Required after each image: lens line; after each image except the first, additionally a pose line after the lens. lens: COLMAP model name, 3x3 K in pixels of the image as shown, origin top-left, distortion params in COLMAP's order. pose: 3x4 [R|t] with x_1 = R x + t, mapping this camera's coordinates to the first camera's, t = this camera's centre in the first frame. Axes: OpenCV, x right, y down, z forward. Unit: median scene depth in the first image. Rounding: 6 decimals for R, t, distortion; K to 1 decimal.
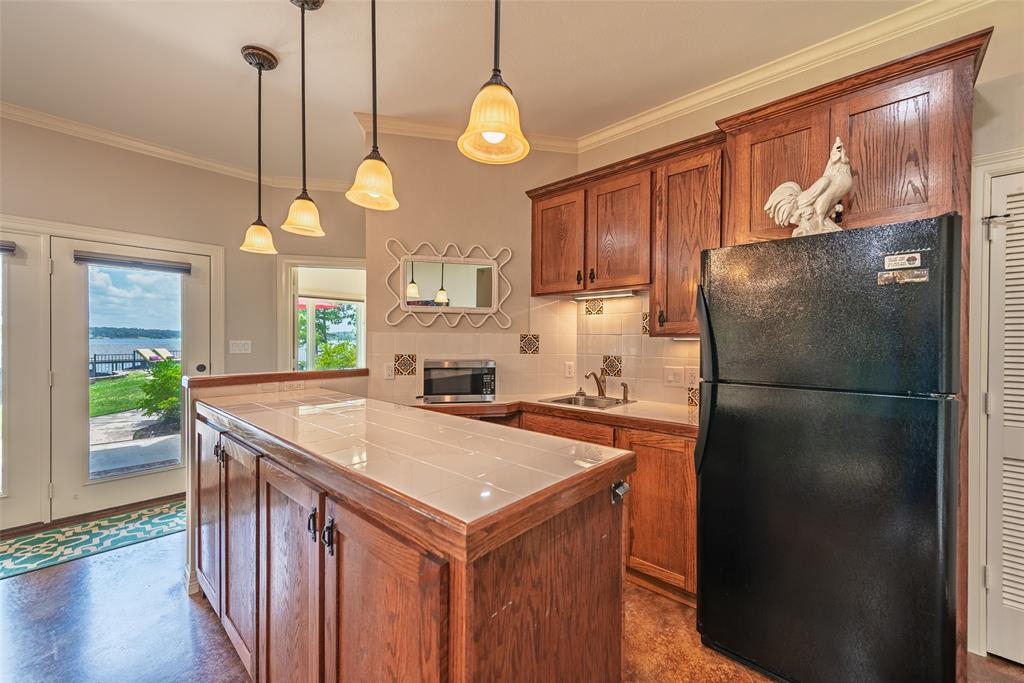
lens RADIAL K [[398.5, 0, 508.7], [0, 398.5, 346.7], [0, 0, 1]] dist [-0.007369, -0.000050]
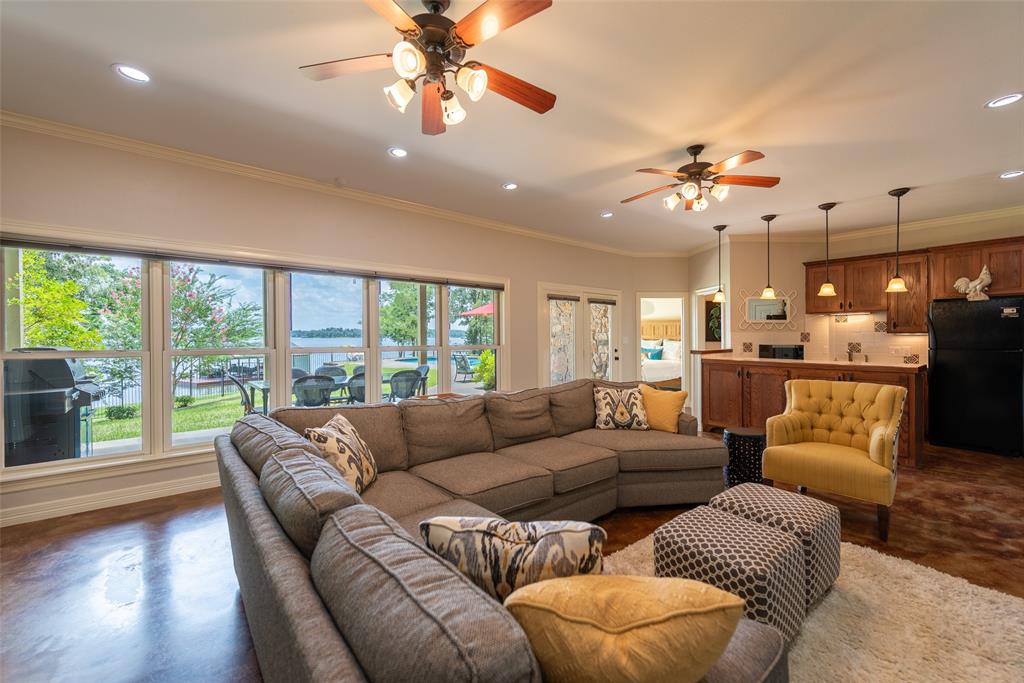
lens RADIAL K [[398.5, 0, 508.0], [0, 398.5, 337.2], [0, 0, 1]] dist [-0.007369, -0.000050]
pose [[0.985058, -0.009030, -0.171987, -1.309372], [0.006075, 0.999825, -0.017700, 0.023866], [0.172116, 0.016391, 0.984940, -1.505268]]
